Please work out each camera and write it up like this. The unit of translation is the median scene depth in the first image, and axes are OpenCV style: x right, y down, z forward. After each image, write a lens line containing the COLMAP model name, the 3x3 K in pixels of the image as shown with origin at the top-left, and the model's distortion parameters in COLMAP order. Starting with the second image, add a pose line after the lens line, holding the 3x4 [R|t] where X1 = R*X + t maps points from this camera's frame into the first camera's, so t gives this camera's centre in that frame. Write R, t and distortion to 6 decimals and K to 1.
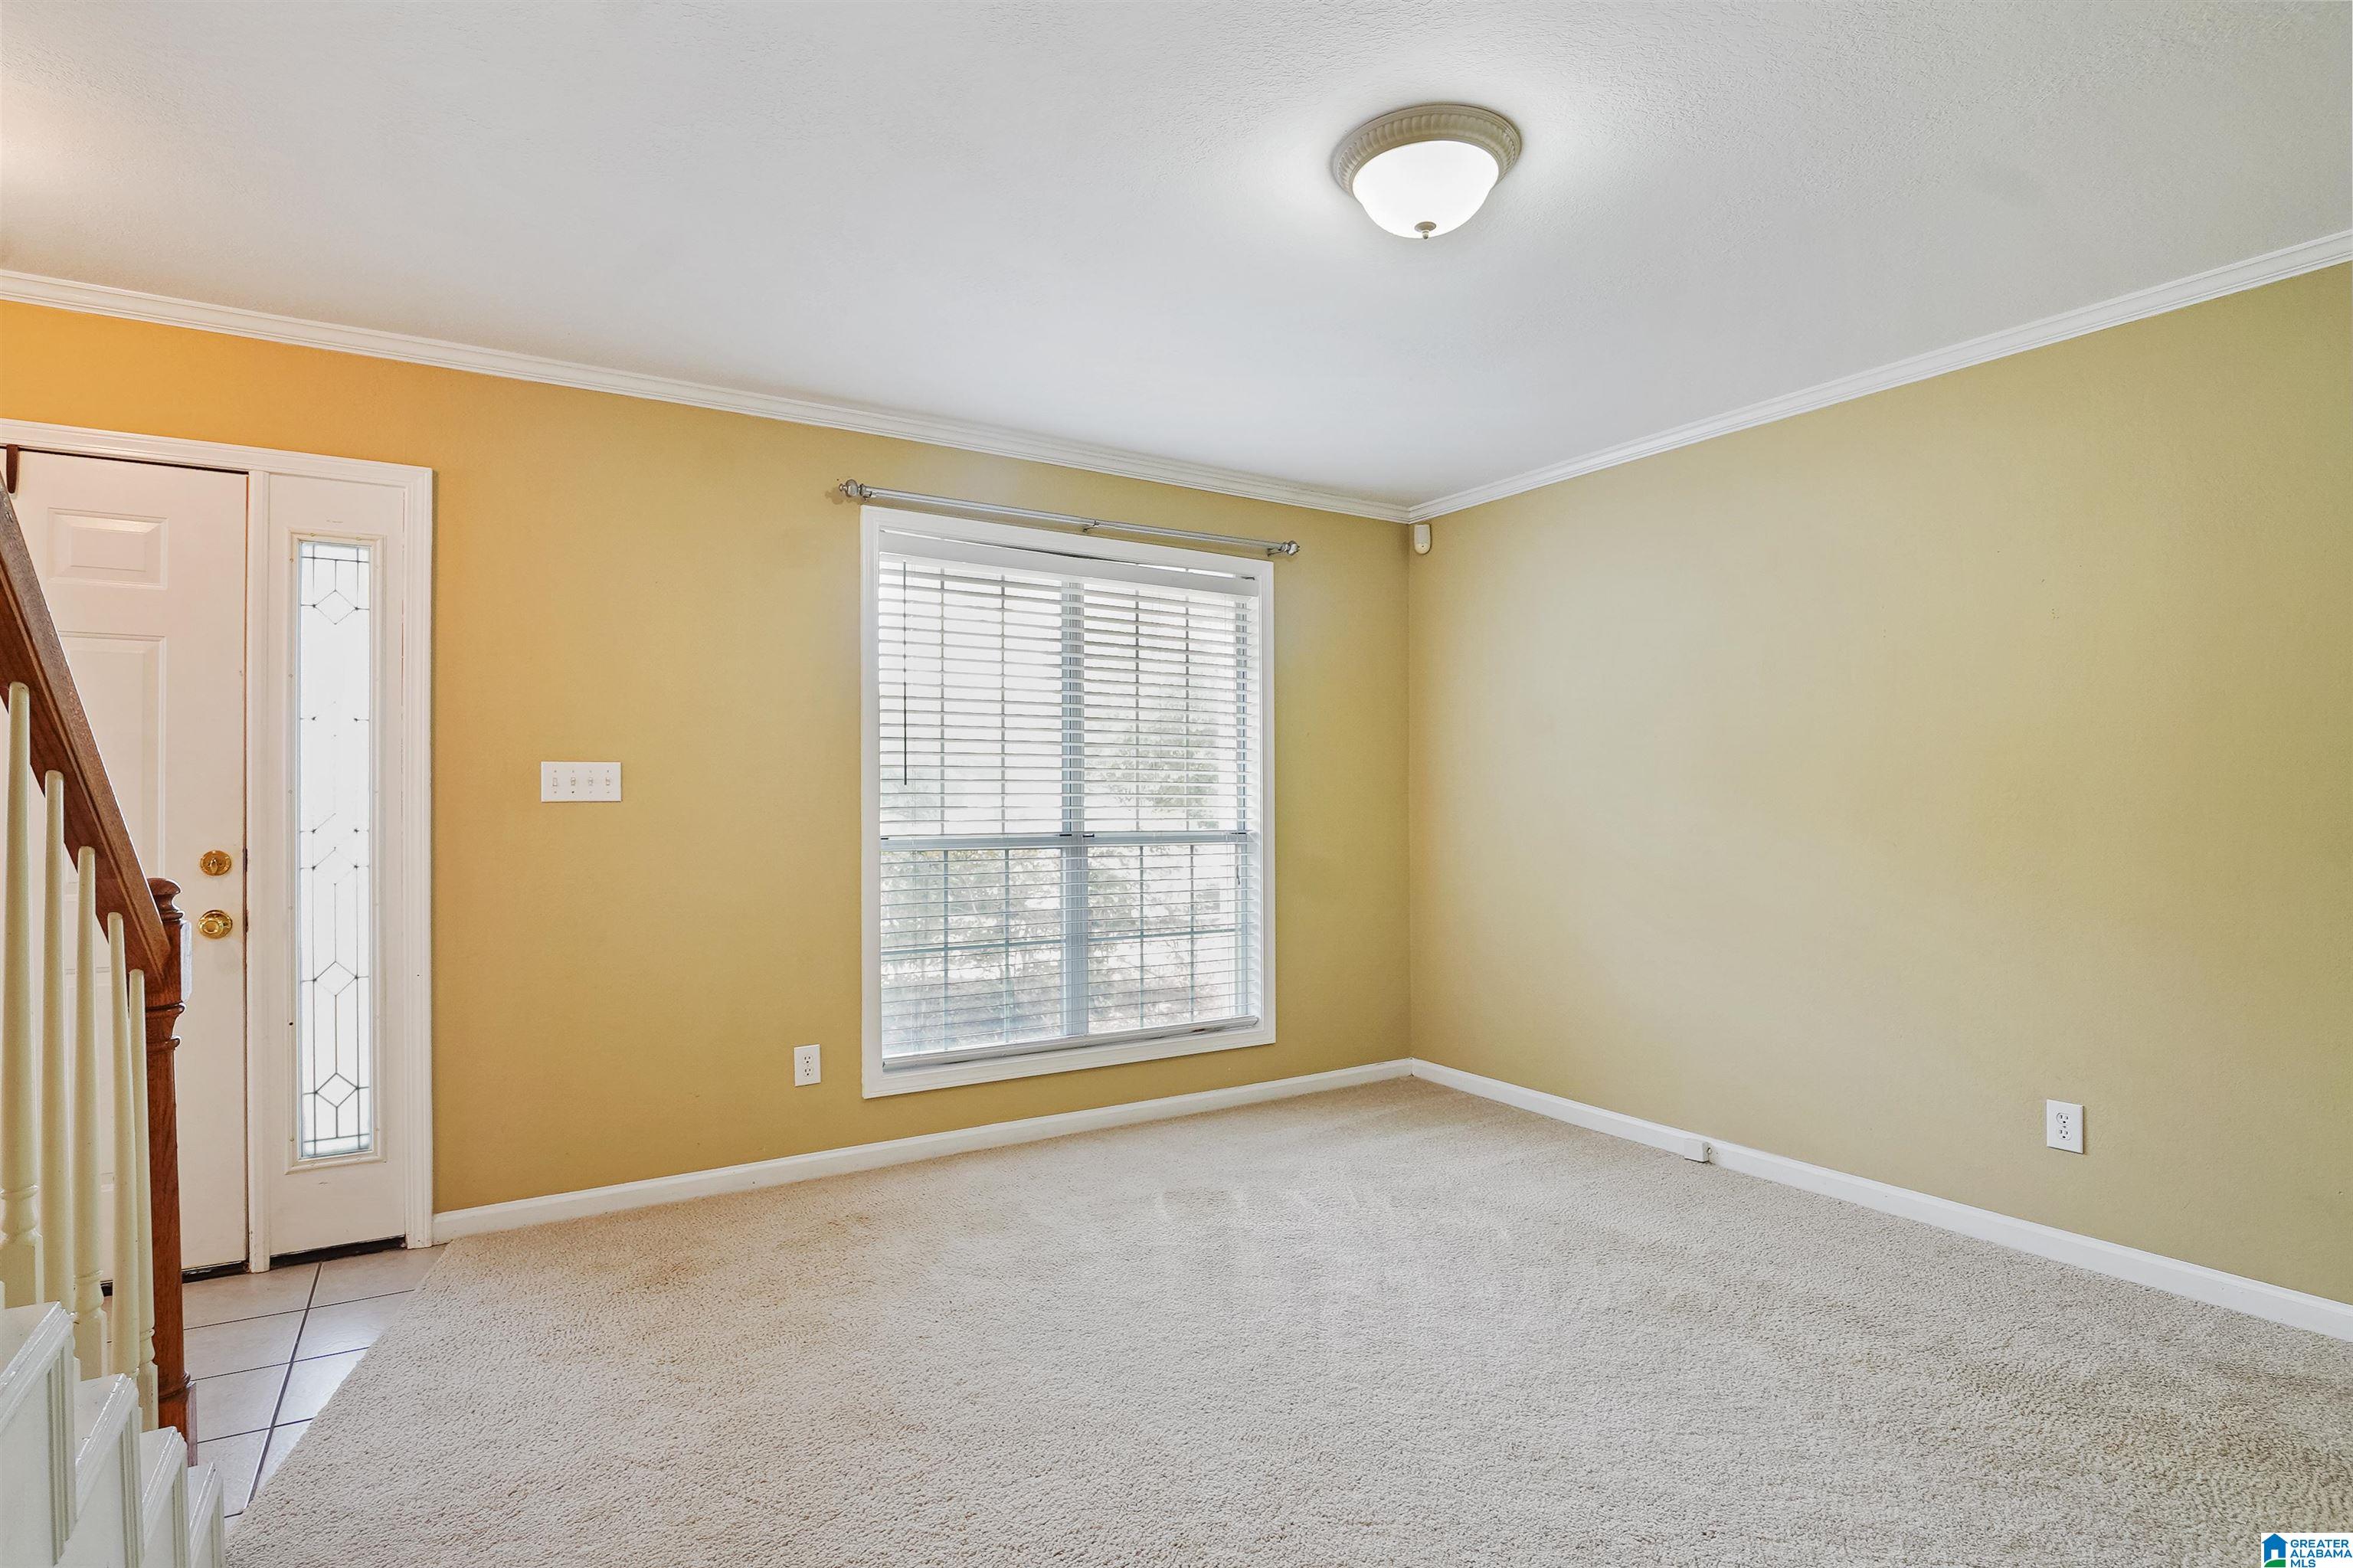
lens RADIAL K [[1151.9, 0, 1185.0], [0, 1151.9, 776.3], [0, 0, 1]] dist [-0.016204, -0.000741]
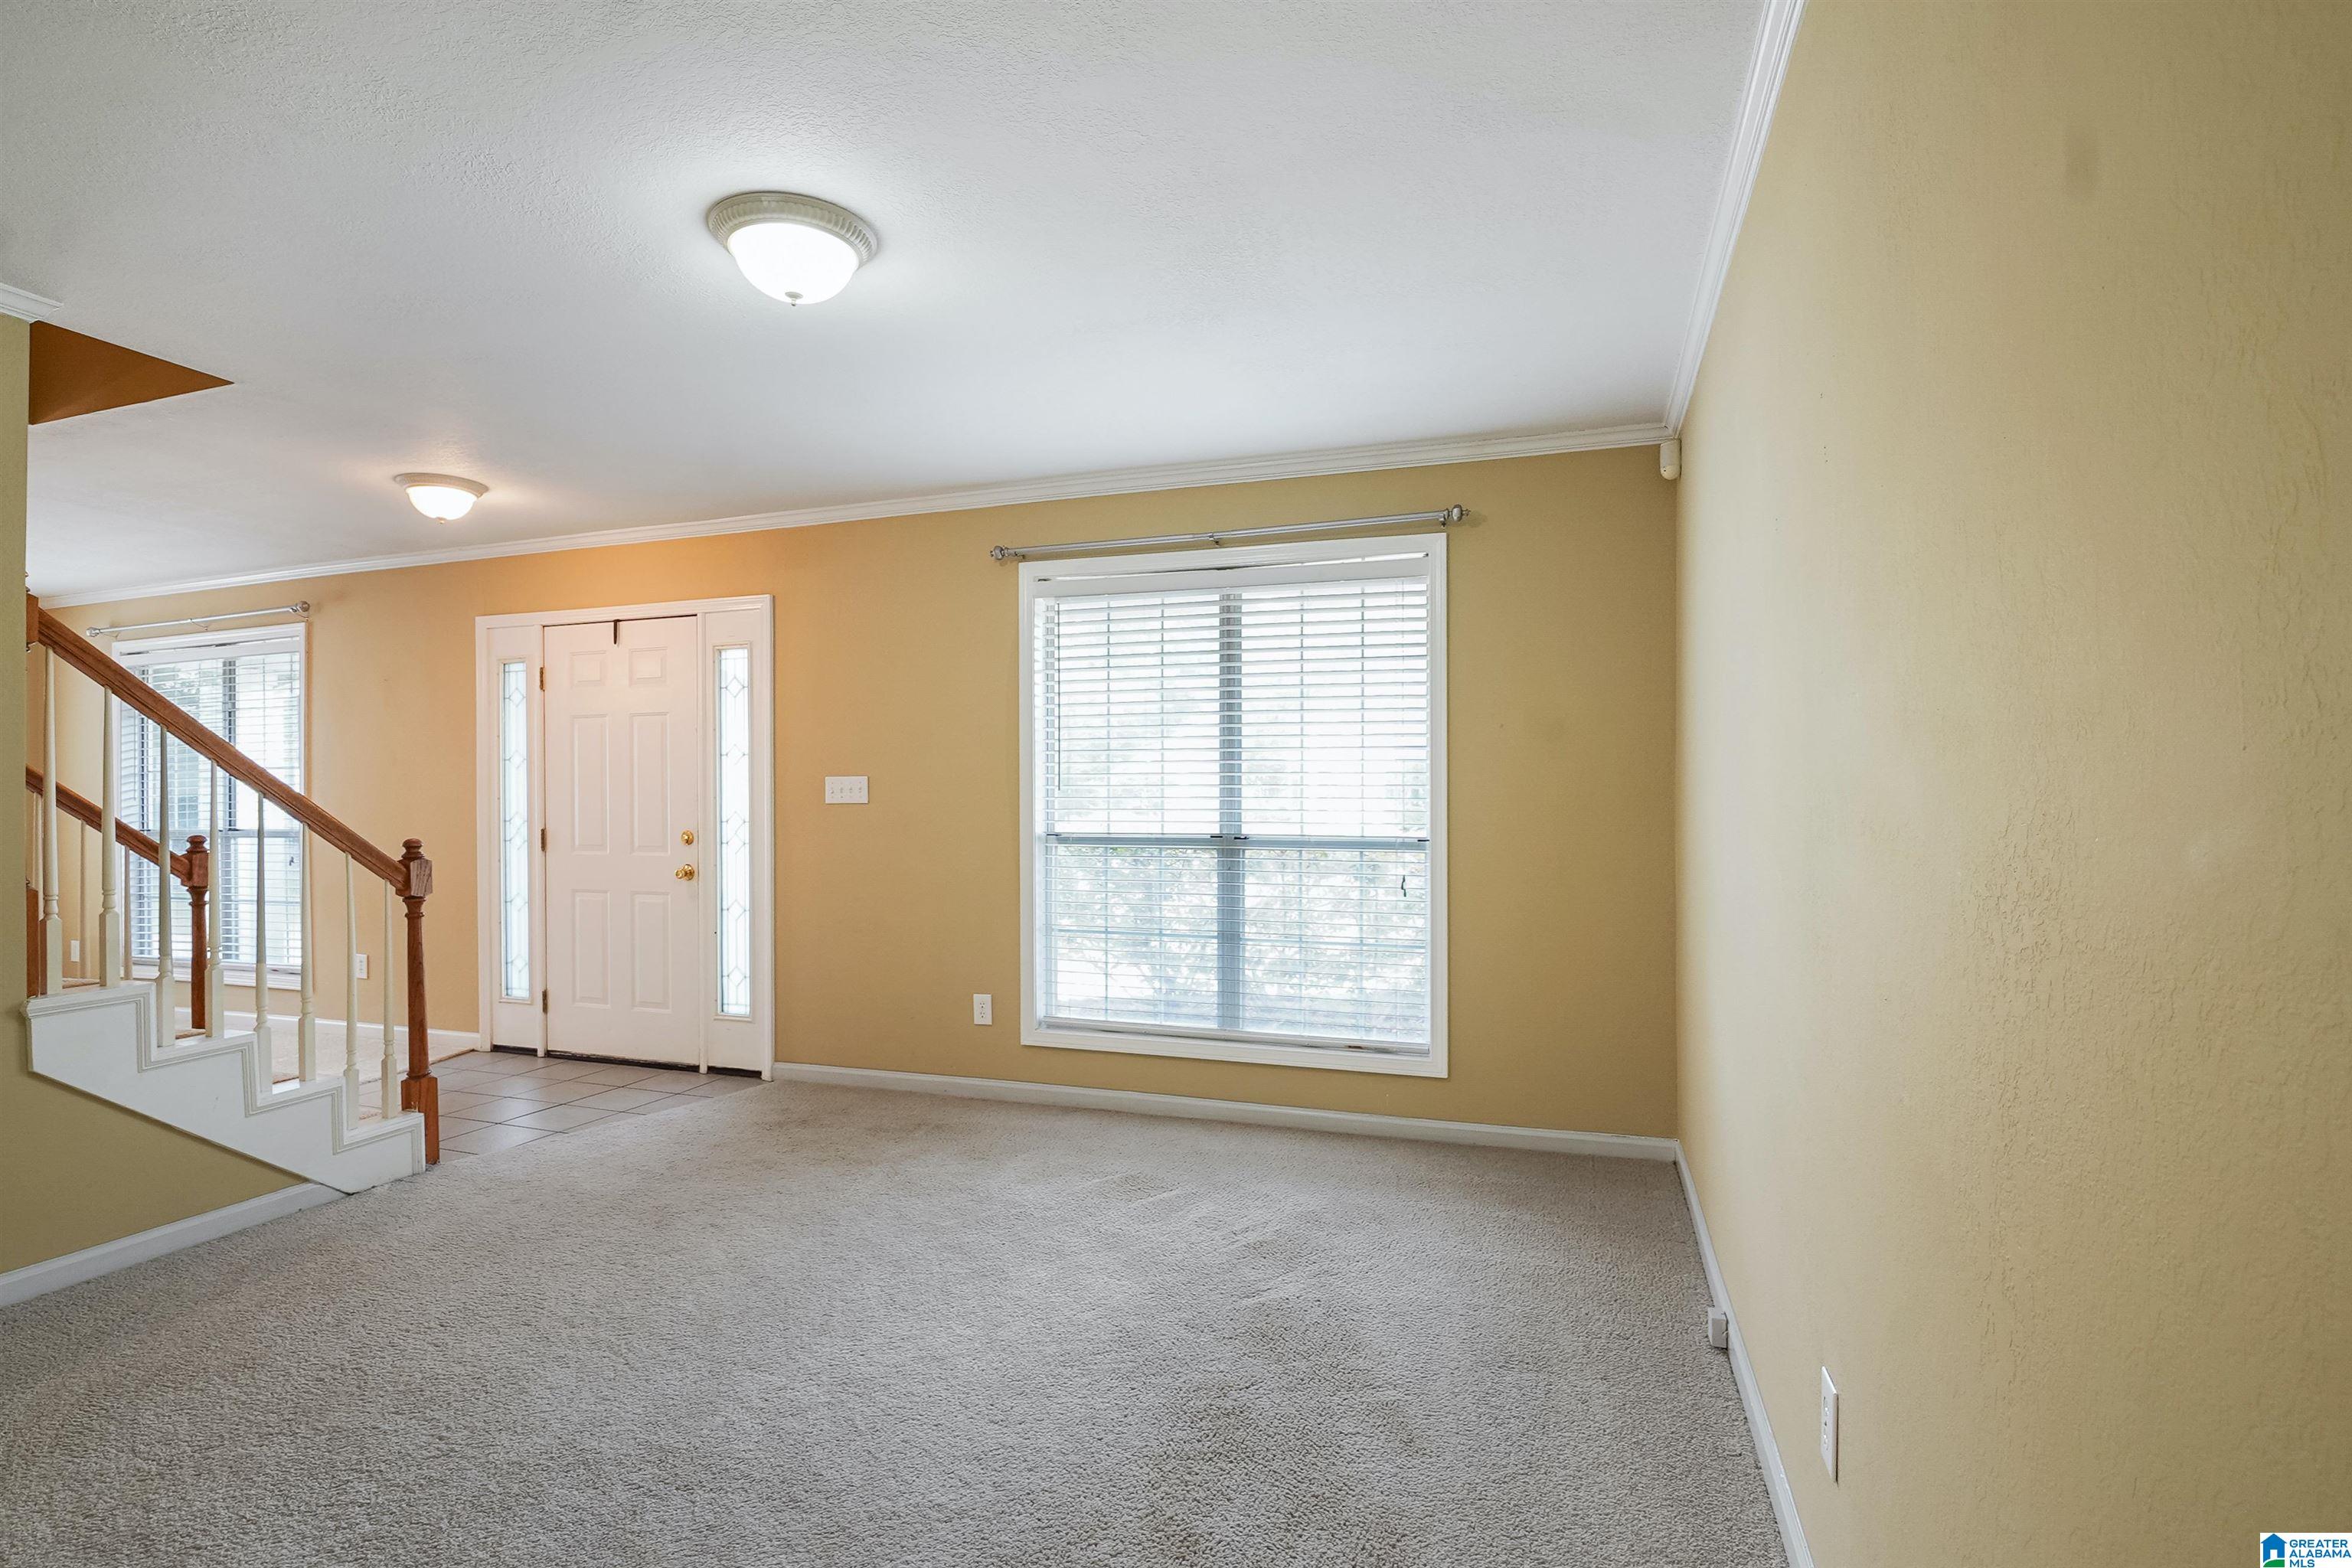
lens RADIAL K [[1151.3, 0, 1193.7], [0, 1151.3, 808.5], [0, 0, 1]] dist [-0.016204, -0.000741]
pose [[0.636252, -0.000232, -0.771482, 0.788115], [0.010935, 0.999902, 0.008717, 0.017903], [0.771404, -0.013983, 0.636192, 0.360660]]
